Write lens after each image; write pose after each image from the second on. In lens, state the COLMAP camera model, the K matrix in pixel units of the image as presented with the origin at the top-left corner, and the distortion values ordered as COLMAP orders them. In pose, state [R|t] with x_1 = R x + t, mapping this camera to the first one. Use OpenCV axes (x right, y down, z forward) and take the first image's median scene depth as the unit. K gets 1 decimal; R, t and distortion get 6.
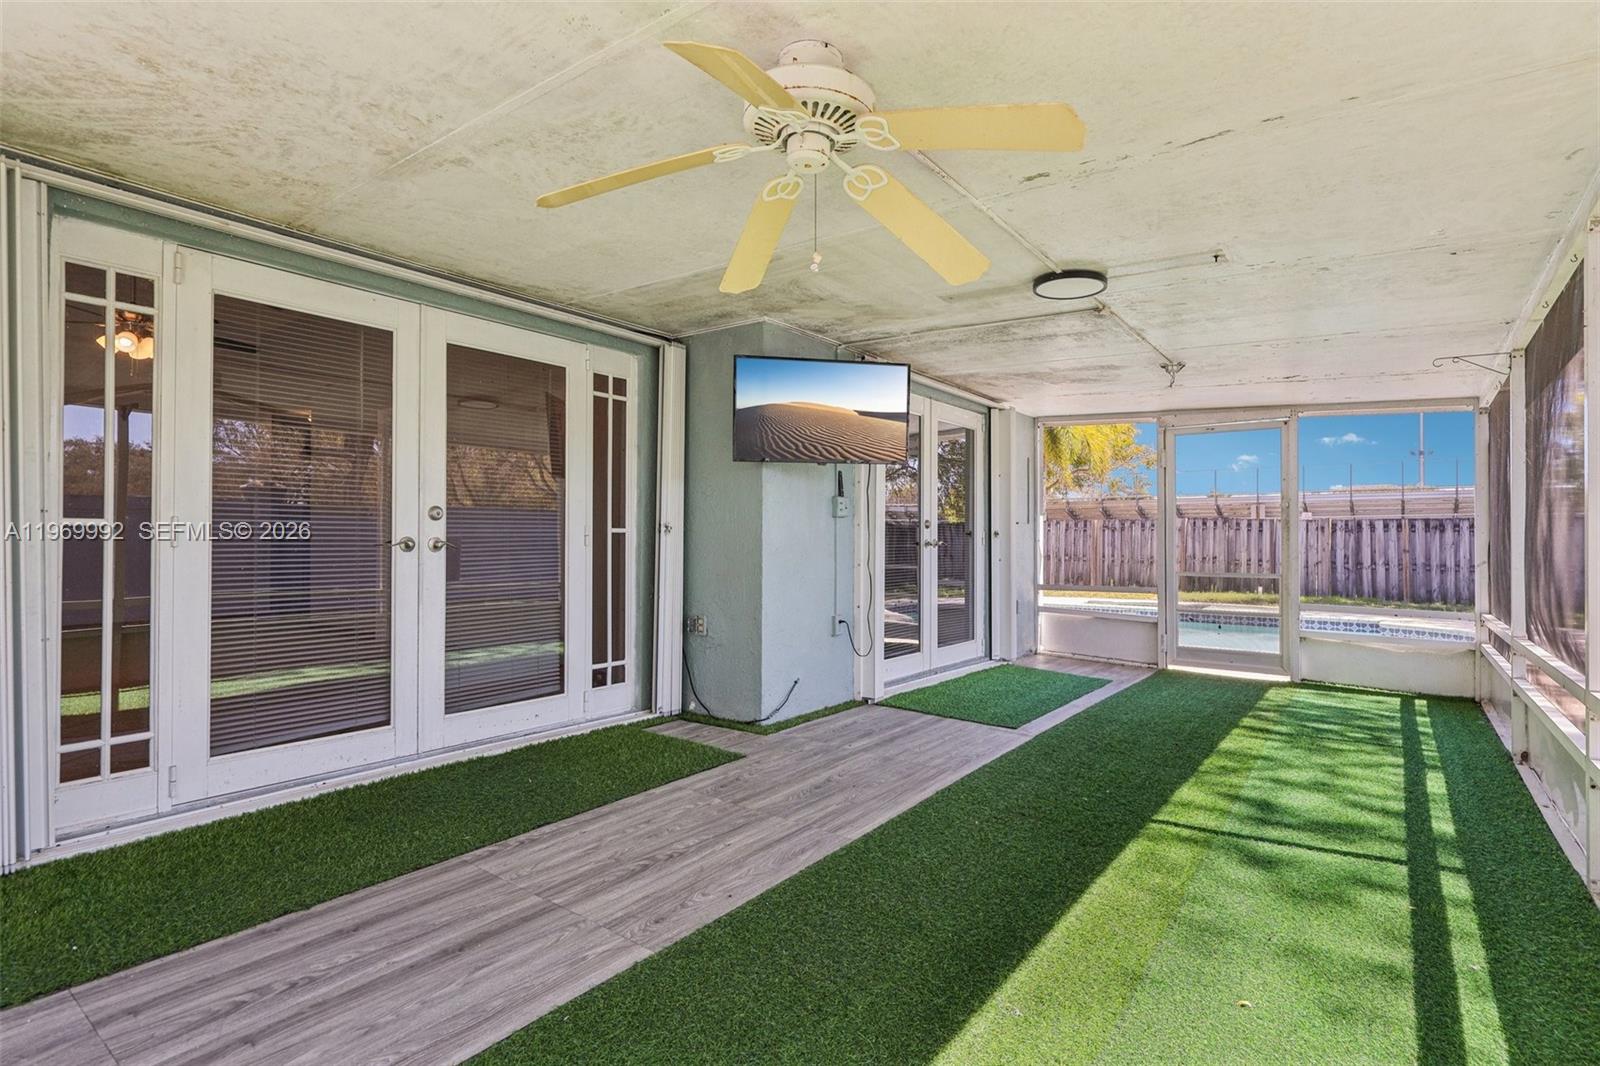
lens RADIAL K [[782.1, 0, 811.9], [0, 782.1, 535.9], [0, 0, 1]] dist [-0.000226, 0.000106]
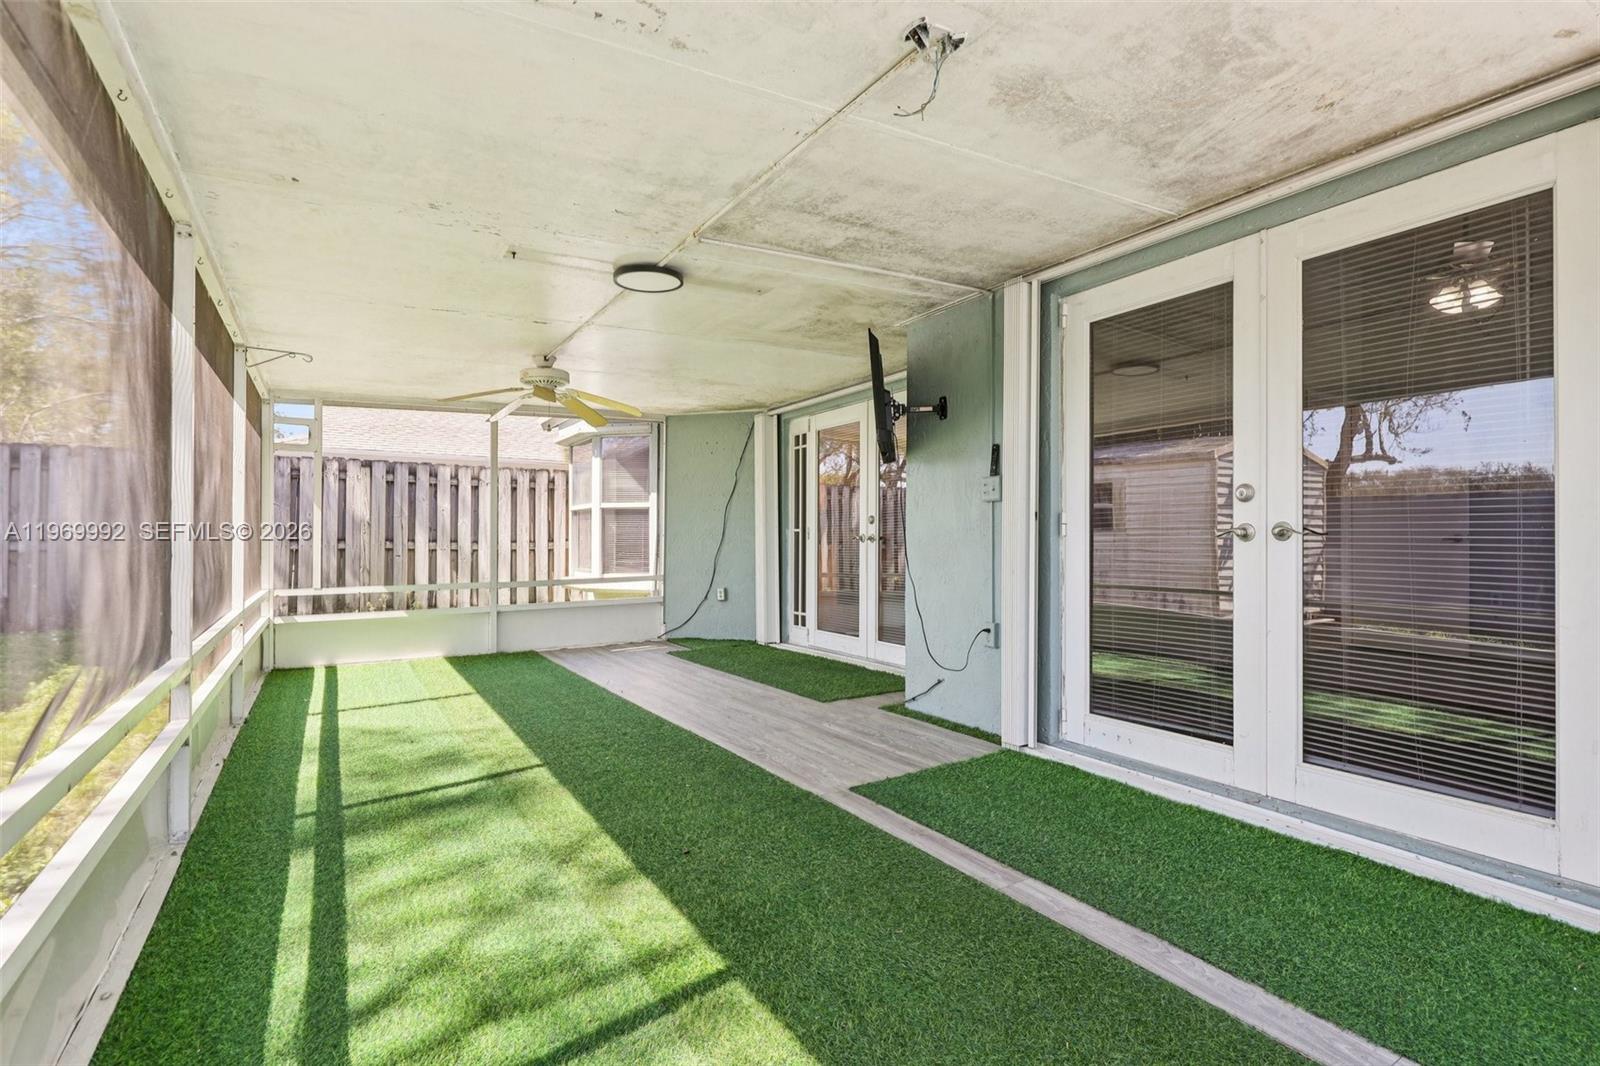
lens RADIAL K [[782.1, 0, 805.5], [0, 782.1, 537.4], [0, 0, 1]] dist [-0.000226, 0.000106]
pose [[-0.376730, -0.010094, -0.926268, 1.013856], [0.001190, 0.999935, -0.011381, 0.025578], [0.926322, -0.005390, -0.376693, 1.331658]]
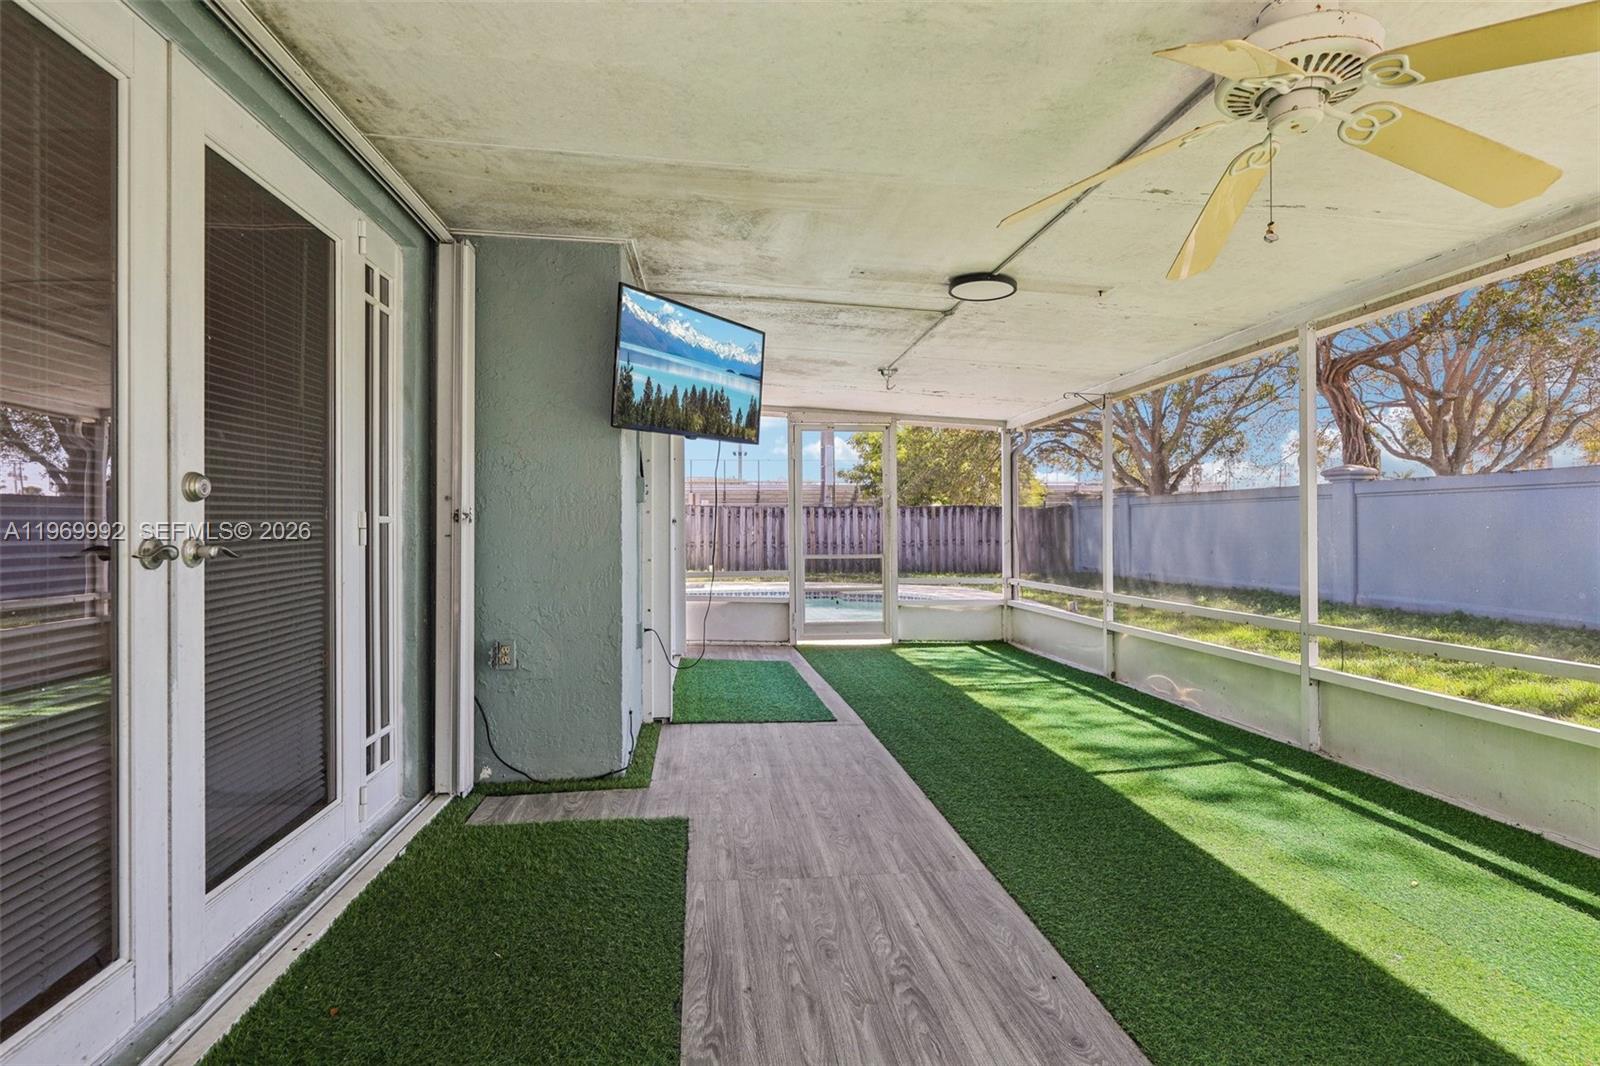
lens RADIAL K [[782.1, 0, 812.3], [0, 782.1, 521.9], [0, 0, 1]] dist [-0.000226, 0.000106]
pose [[0.714936, -0.003739, 0.699180, -0.483889], [0.001810, 0.999992, 0.003497, -0.007443], [-0.699188, -0.001234, 0.714937, 0.343025]]
